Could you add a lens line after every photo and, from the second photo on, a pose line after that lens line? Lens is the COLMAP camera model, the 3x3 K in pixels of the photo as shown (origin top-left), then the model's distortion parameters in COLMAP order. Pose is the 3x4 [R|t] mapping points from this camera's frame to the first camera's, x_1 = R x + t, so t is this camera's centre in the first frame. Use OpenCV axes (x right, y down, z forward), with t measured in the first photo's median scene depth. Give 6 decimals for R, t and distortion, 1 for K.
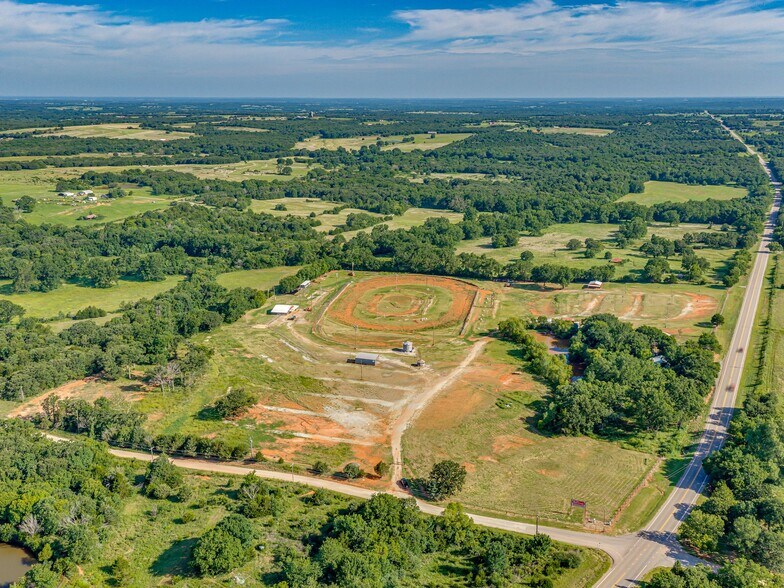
lens RADIAL K [[729.5, 0, 392.0], [0, 729.5, 294.0], [0, 0, 1]] dist [0.065028, -0.024789]
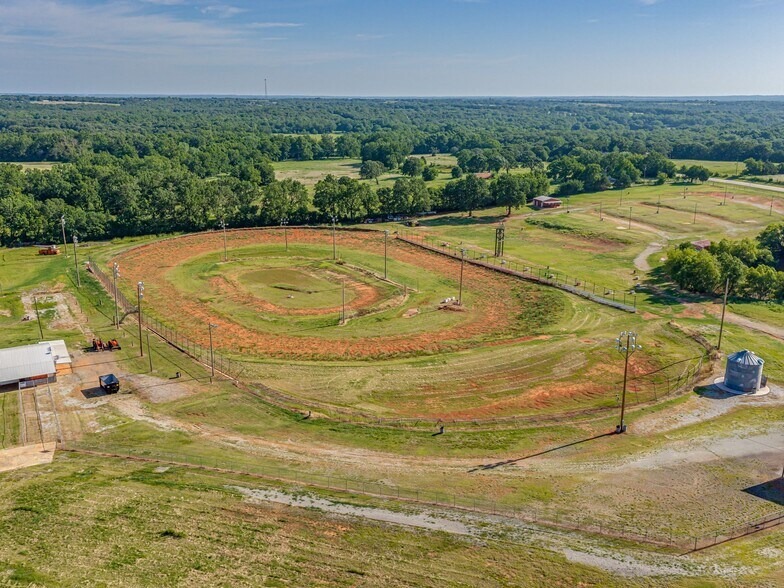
lens RADIAL K [[724.6, 0, 392.0], [0, 724.6, 294.0], [0, 0, 1]] dist [0.059627, -0.021184]
pose [[0.759875, -0.171025, 0.627168, -0.254187], [0.169256, 0.983548, 0.063137, 0.002788], [-0.627648, 0.058176, 0.776321, 0.870694]]
